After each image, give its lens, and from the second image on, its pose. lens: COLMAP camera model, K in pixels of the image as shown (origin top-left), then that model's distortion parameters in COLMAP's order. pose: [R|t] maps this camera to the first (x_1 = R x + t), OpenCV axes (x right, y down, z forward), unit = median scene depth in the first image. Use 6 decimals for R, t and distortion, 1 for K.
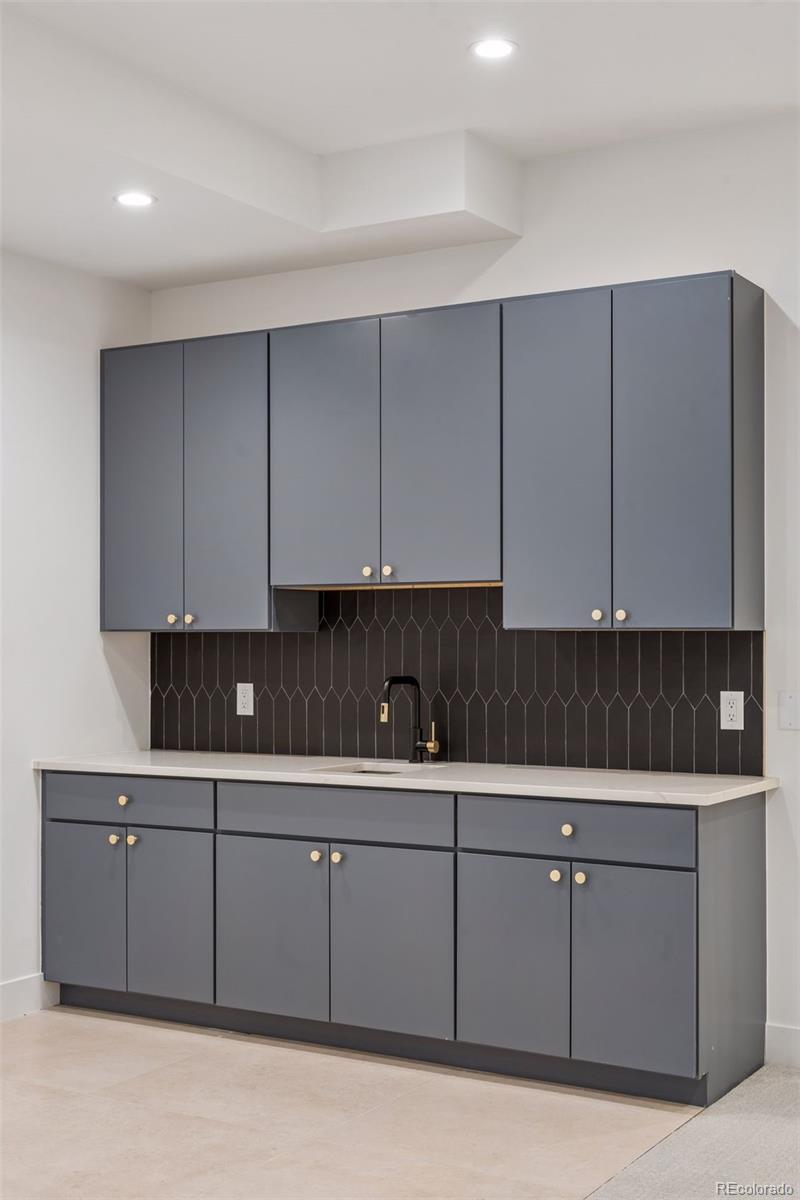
lens RADIAL K [[1563.4, 0, 400.0], [0, 1563.4, 600.0], [0, 0, 1]] dist [0.102995, 0.006389]
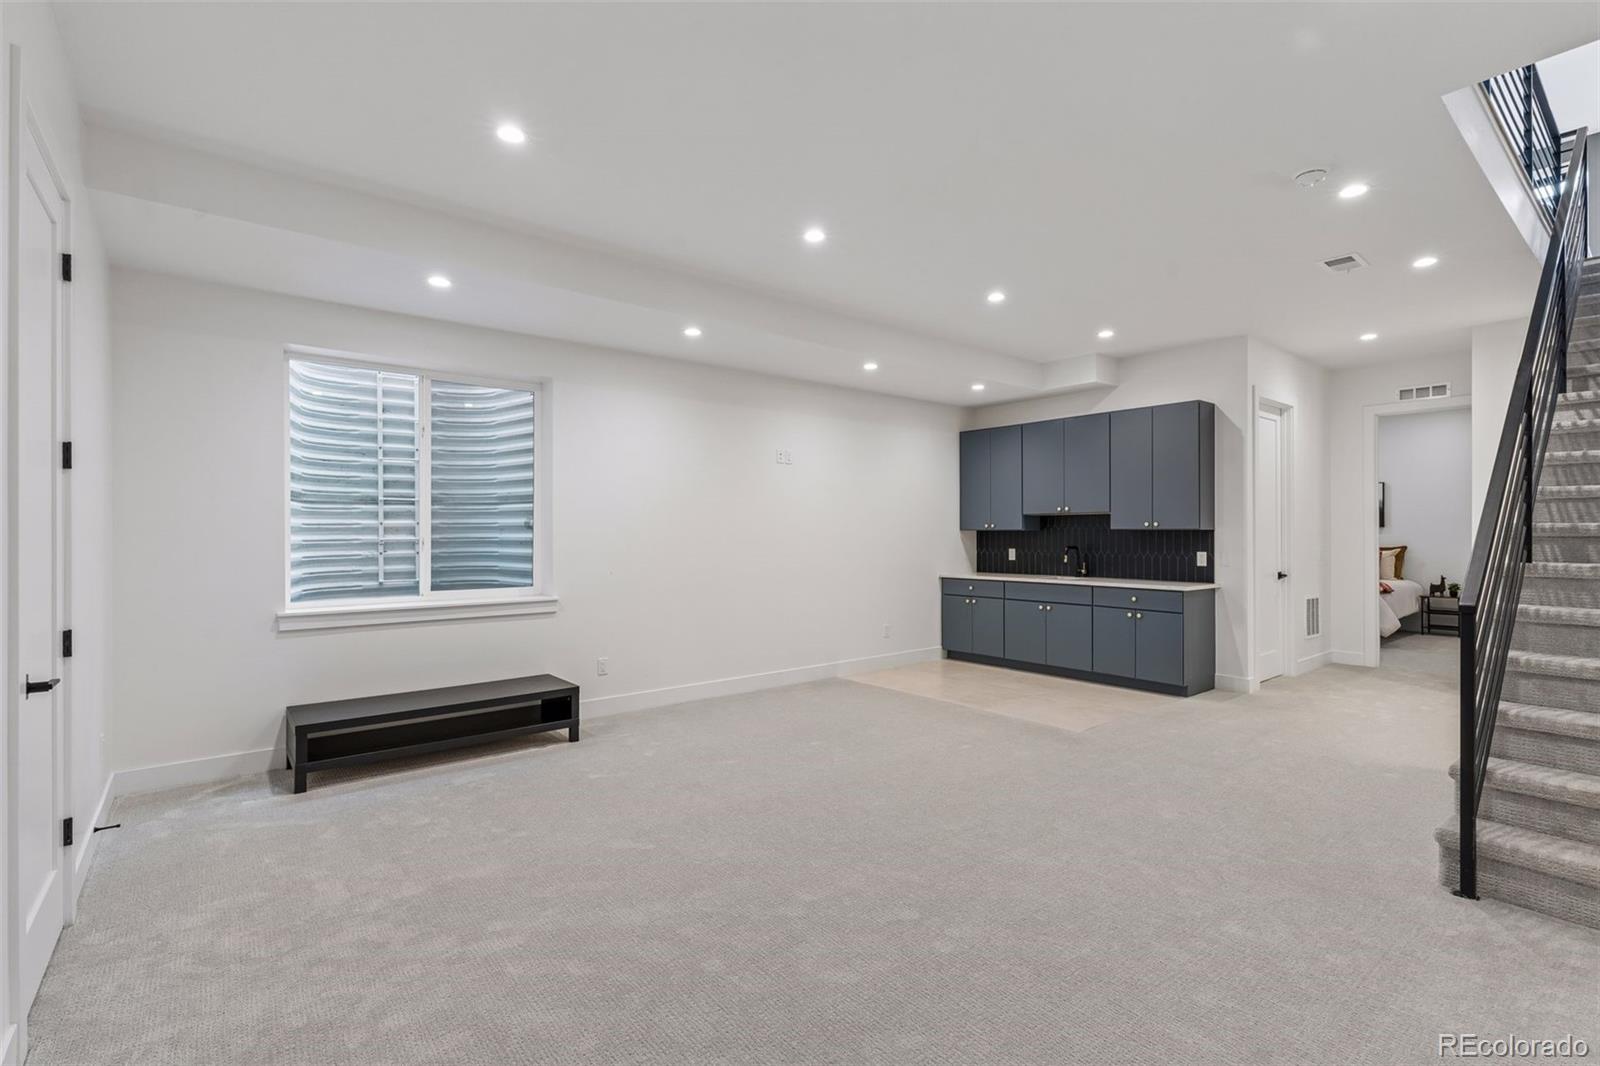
lens RADIAL K [[734.2, 0, 800.0], [0, 734.2, 533.0], [0, 0, 1]] dist [-0.001502, -0.000029]
pose [[0.940711, -0.001246, -0.339206, -0.011282], [0.009965, 0.999663, 0.023962, -0.011278], [0.339062, -0.025922, 0.940407, -0.405191]]
